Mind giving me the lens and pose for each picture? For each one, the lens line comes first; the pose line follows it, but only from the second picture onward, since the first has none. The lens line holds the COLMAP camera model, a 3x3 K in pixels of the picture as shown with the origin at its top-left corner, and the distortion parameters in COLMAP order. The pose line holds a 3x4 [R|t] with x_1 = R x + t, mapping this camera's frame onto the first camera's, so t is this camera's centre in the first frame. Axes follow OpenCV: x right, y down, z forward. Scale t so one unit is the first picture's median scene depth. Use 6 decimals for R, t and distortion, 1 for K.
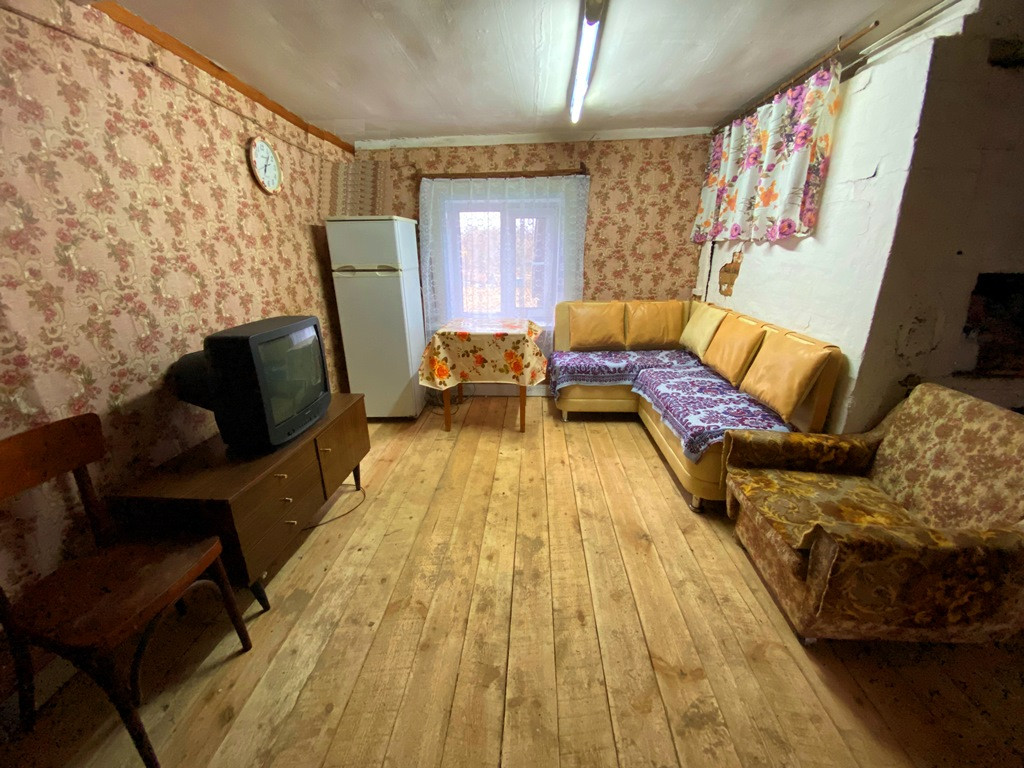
lens RADIAL K [[413.4, 0, 511.9], [0, 413.4, 385.9], [0, 0, 1]] dist [-0.015002, -0.001827]
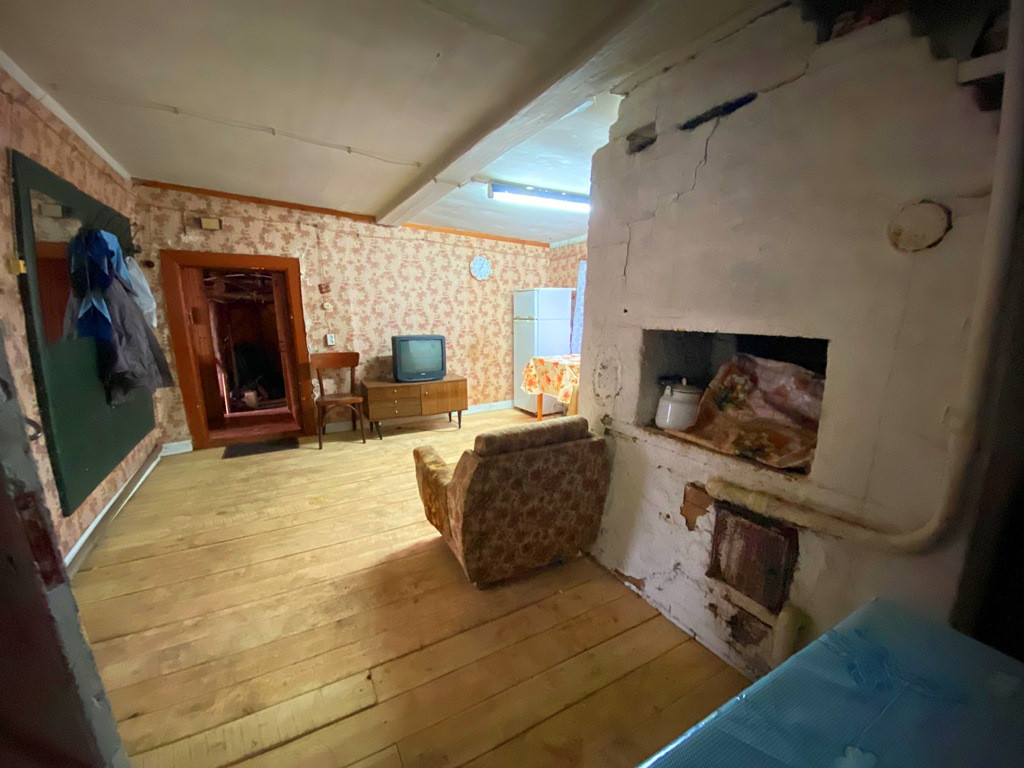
lens RADIAL K [[413.4, 0, 513.1], [0, 413.4, 391.2], [0, 0, 1]] dist [-0.015002, -0.001827]
pose [[0.540236, 0.162564, -0.825662, 1.519121], [-0.269139, 0.963007, 0.013506, -0.008798], [0.797314, 0.214922, 0.564003, 0.097932]]
